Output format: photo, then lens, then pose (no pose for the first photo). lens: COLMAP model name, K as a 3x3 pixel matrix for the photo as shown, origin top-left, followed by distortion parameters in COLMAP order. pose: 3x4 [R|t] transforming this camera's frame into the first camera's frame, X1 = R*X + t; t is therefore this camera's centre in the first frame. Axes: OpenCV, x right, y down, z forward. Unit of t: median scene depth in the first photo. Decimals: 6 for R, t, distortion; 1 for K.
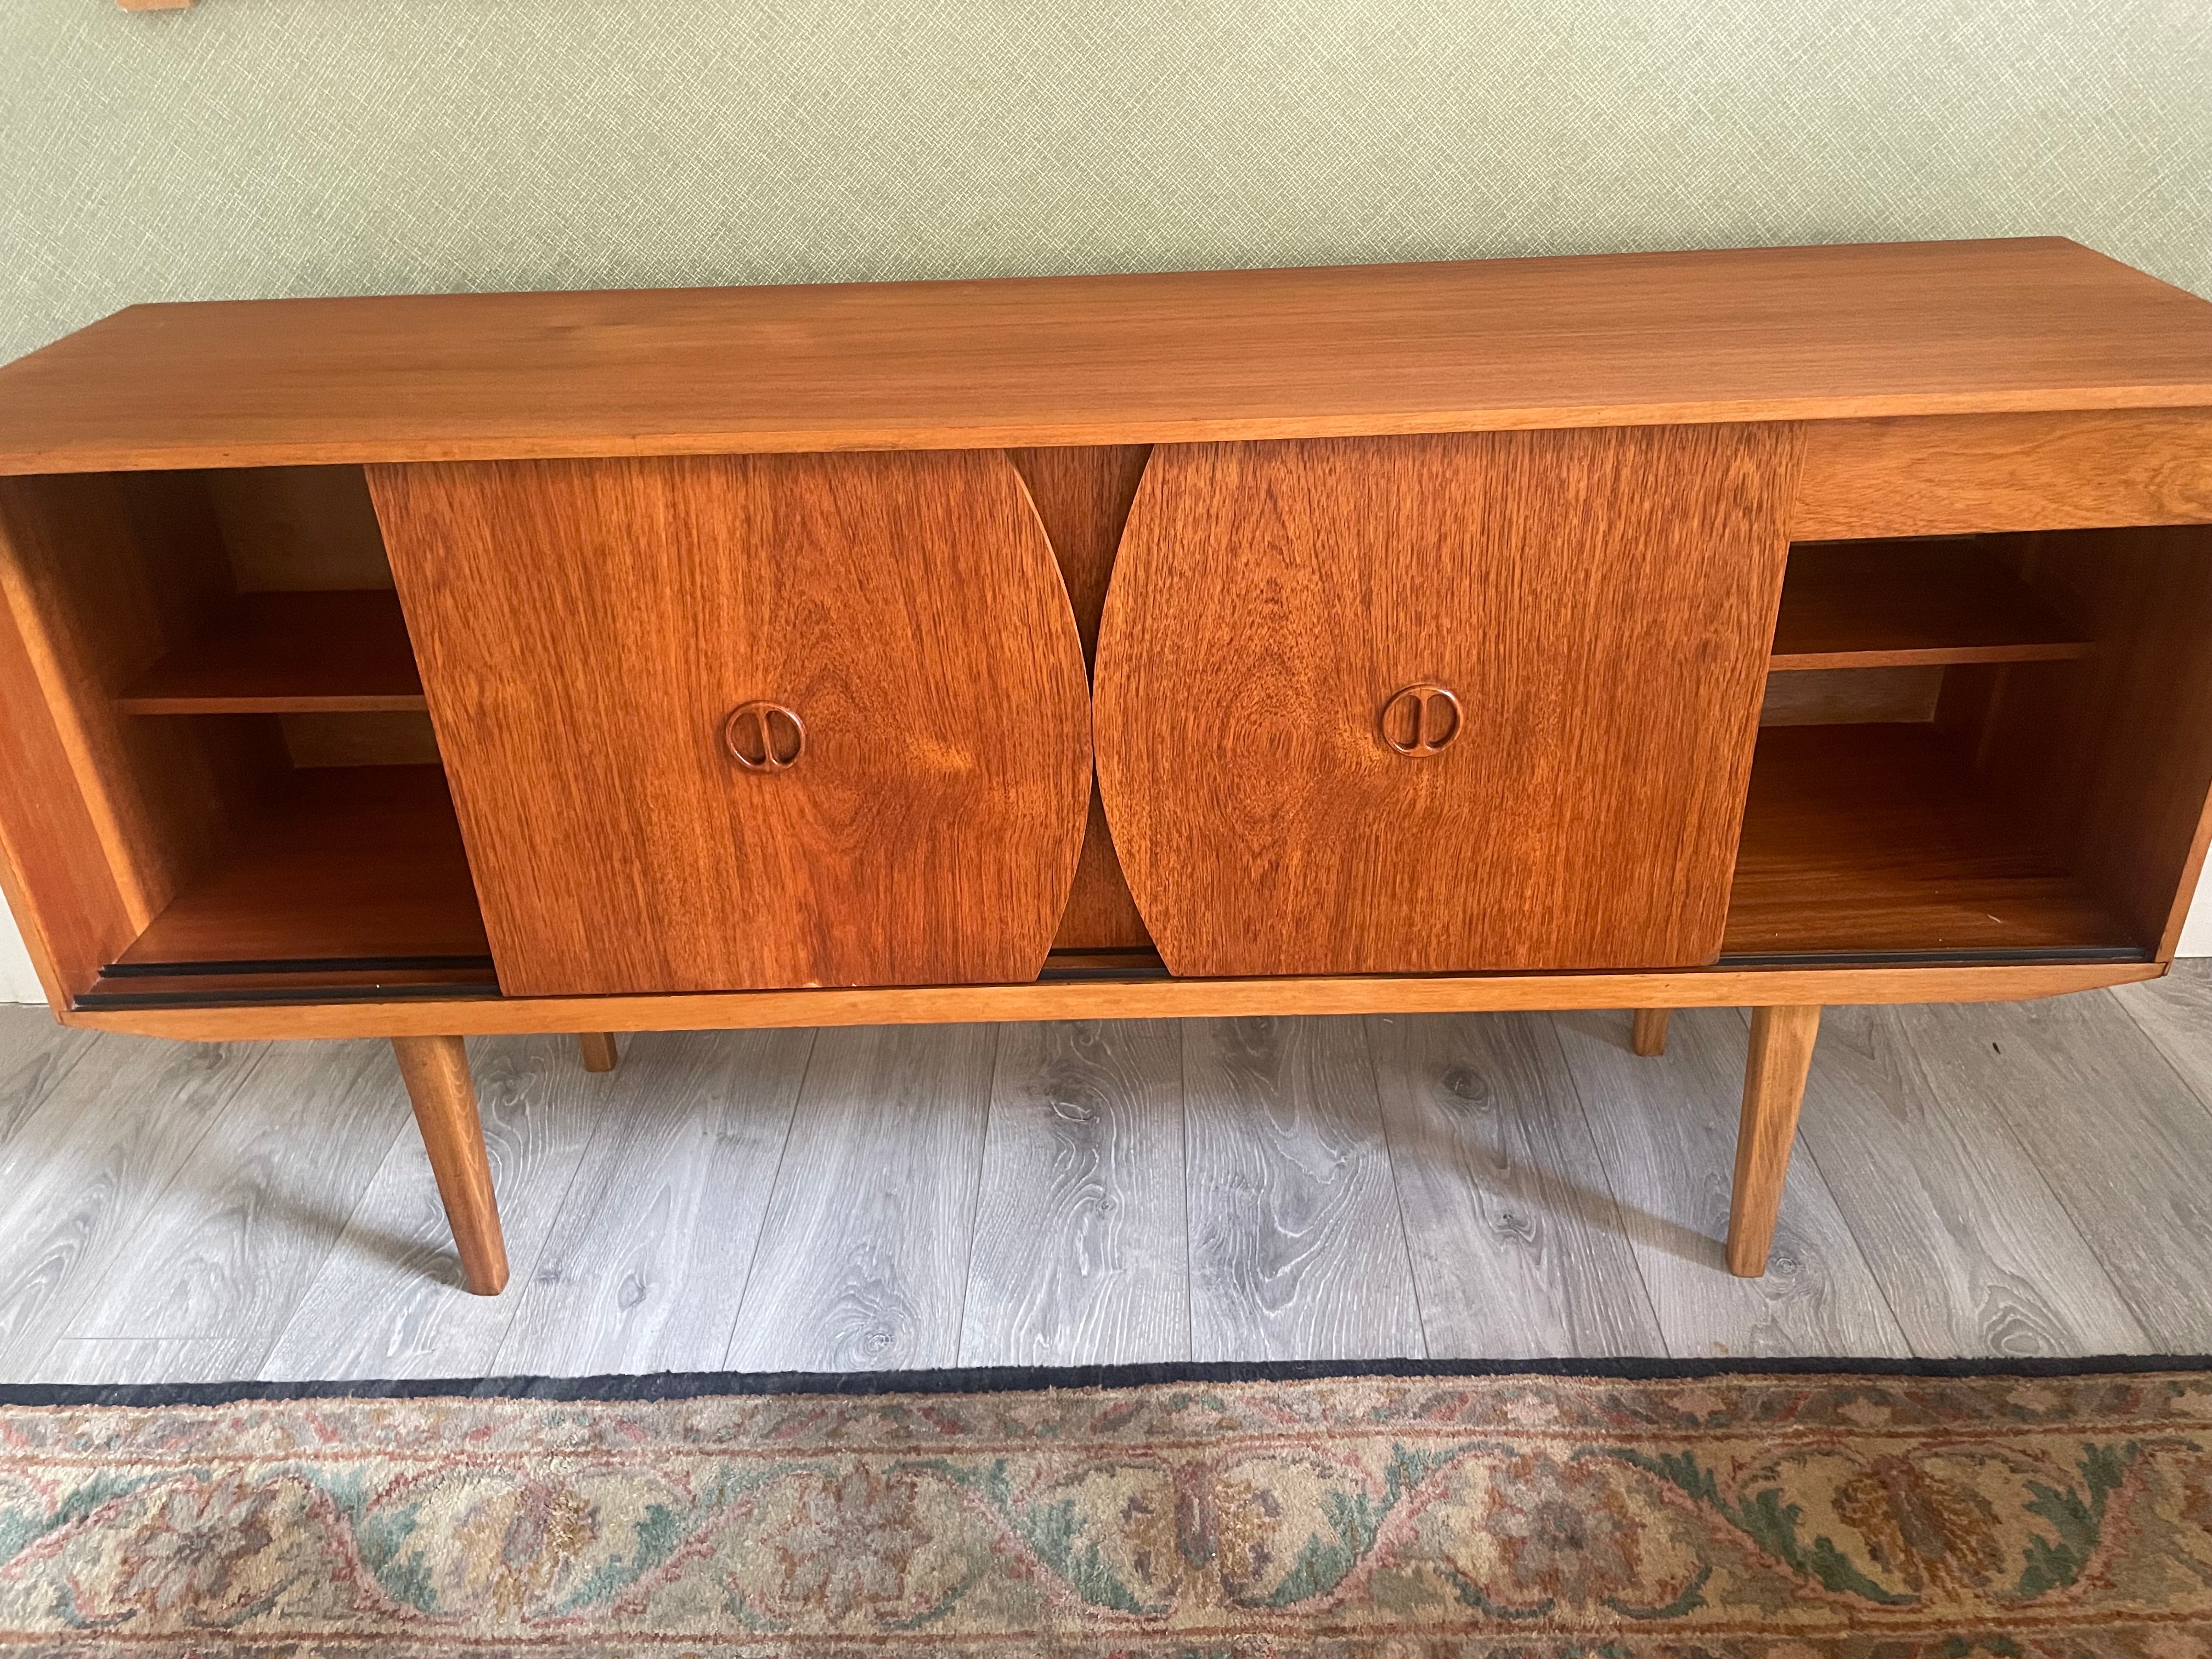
lens RADIAL K [[1685.4, 0, 1112.2], [0, 1685.4, 805.7], [0, 0, 1]] dist [0.092060, -0.130344]
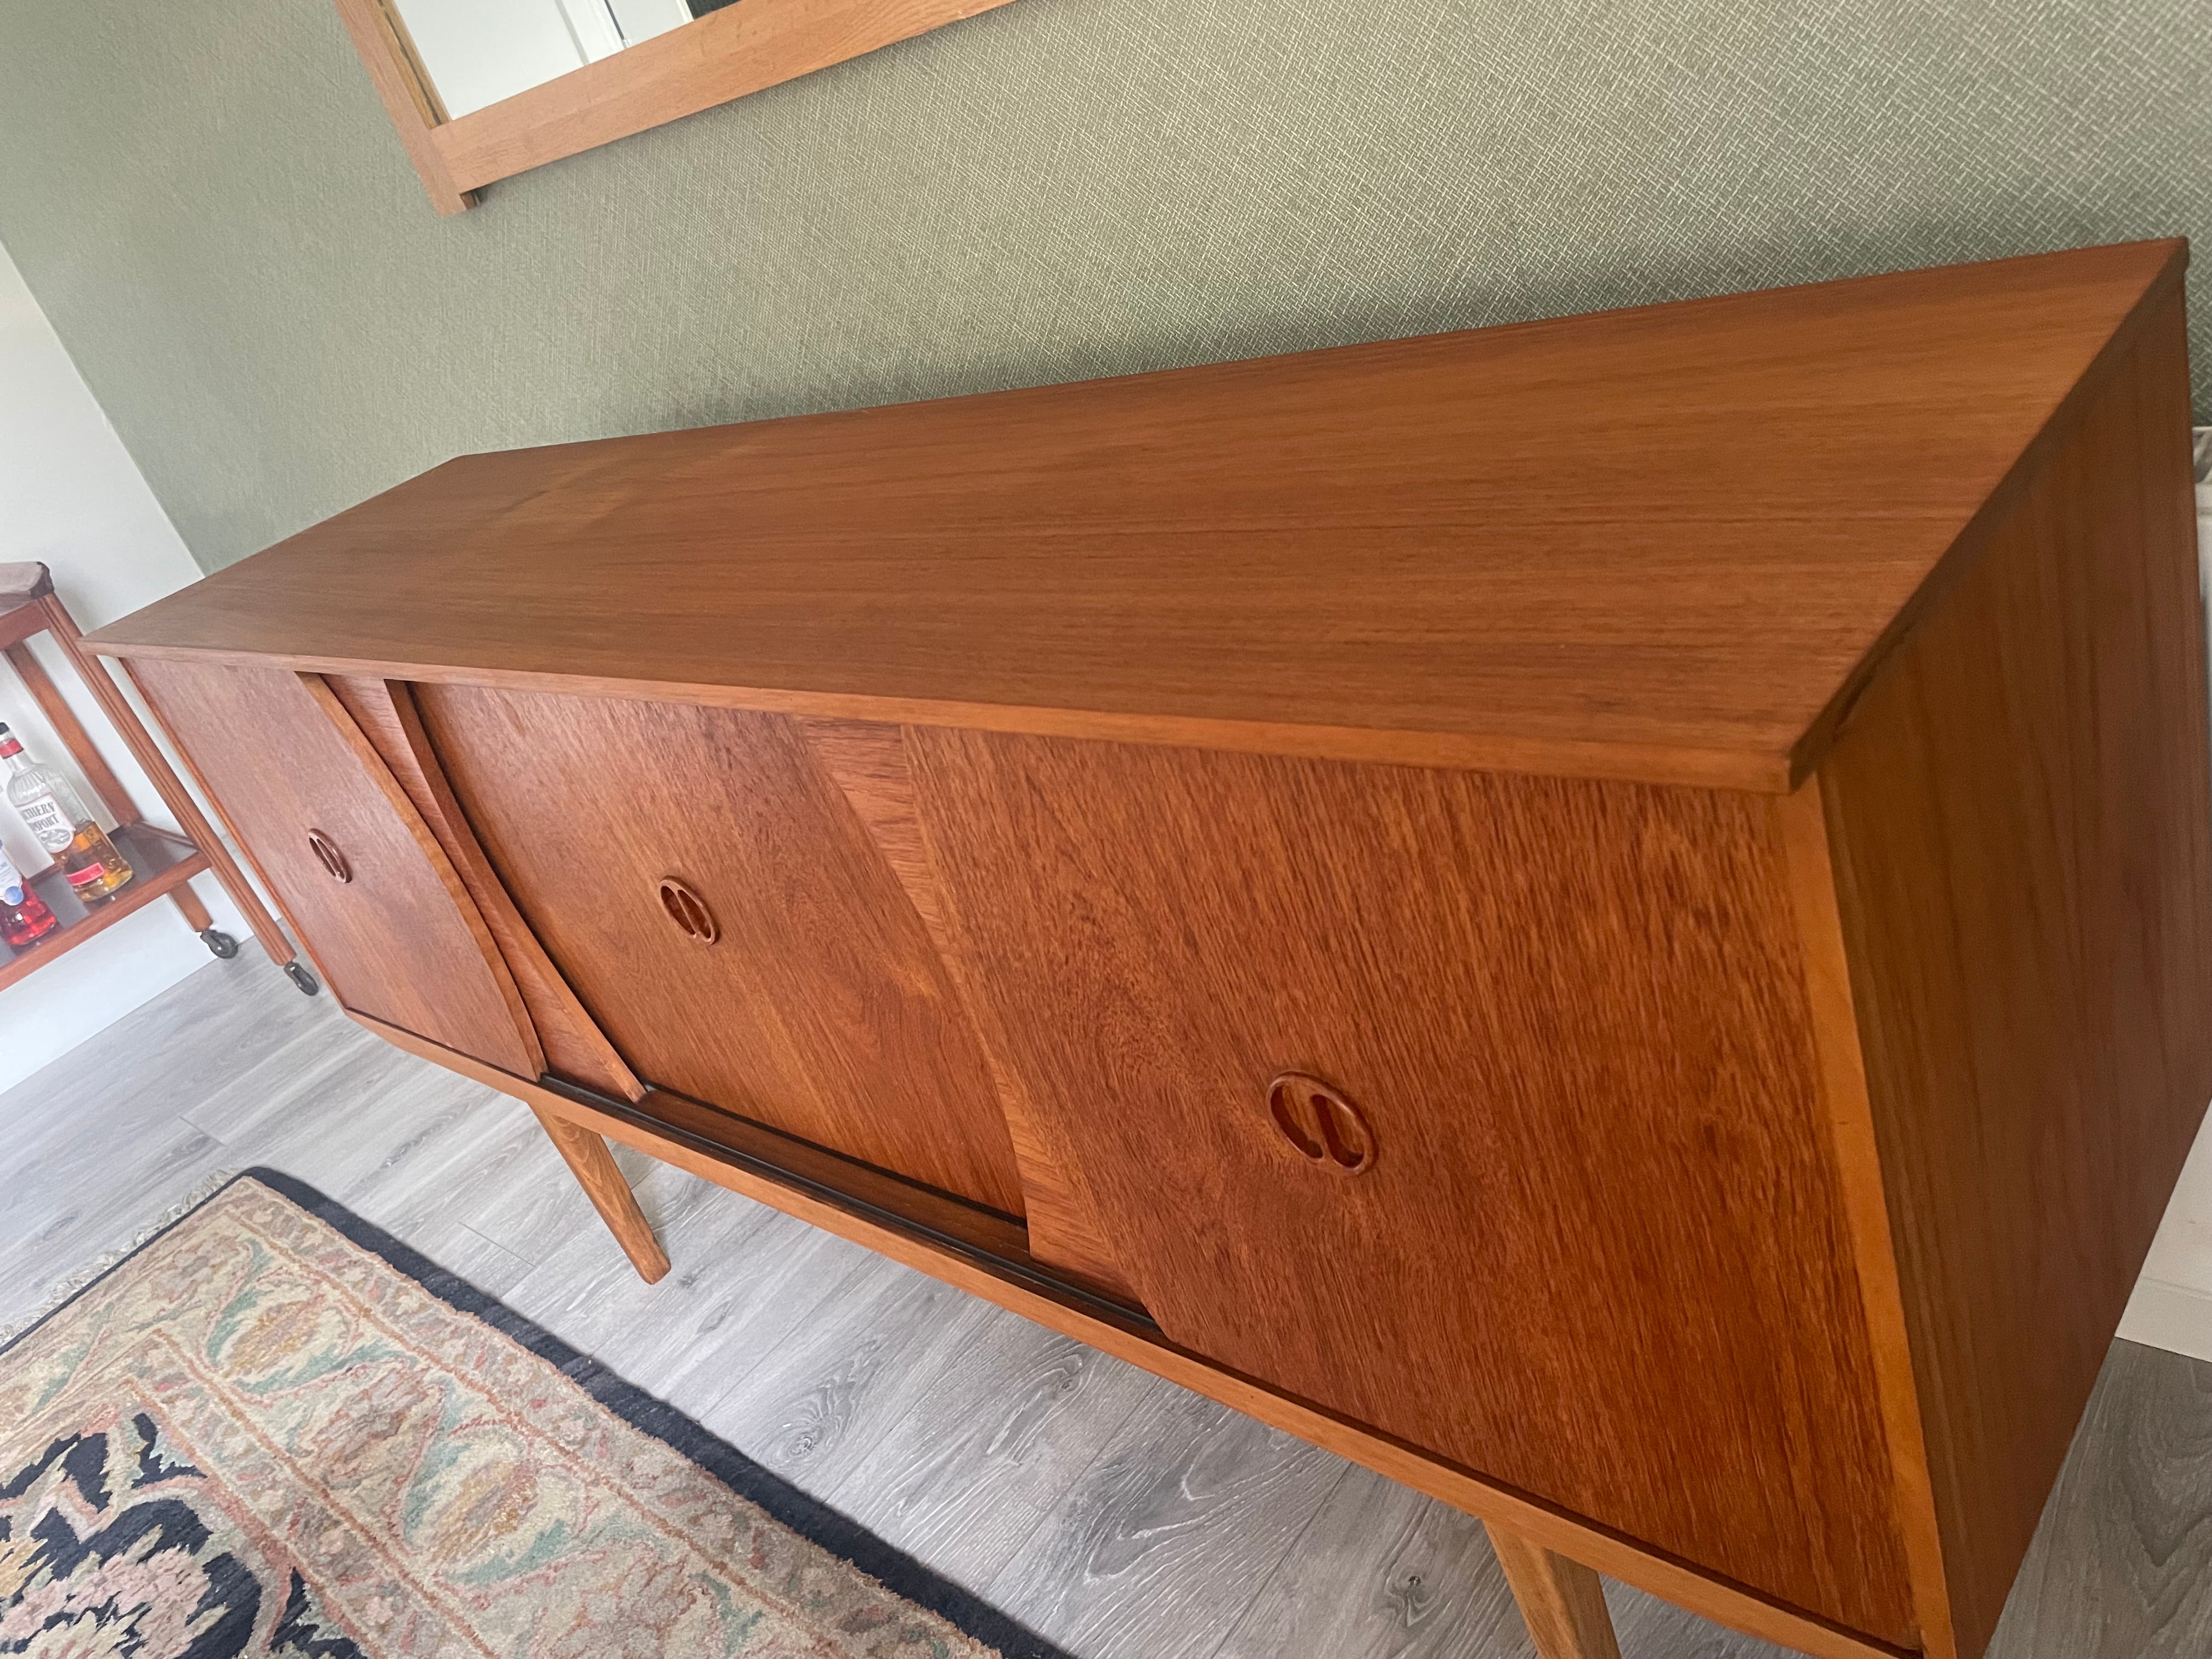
lens RADIAL K [[1685.4, 0, 1098.8], [0, 1685.4, 820.6], [0, 0, 1]] dist [0.092060, -0.130344]
pose [[0.730078, 0.116532, -0.673355, 0.679616], [-0.049757, 0.991803, 0.117694, -0.203739], [0.681550, -0.052422, 0.729891, 0.398754]]
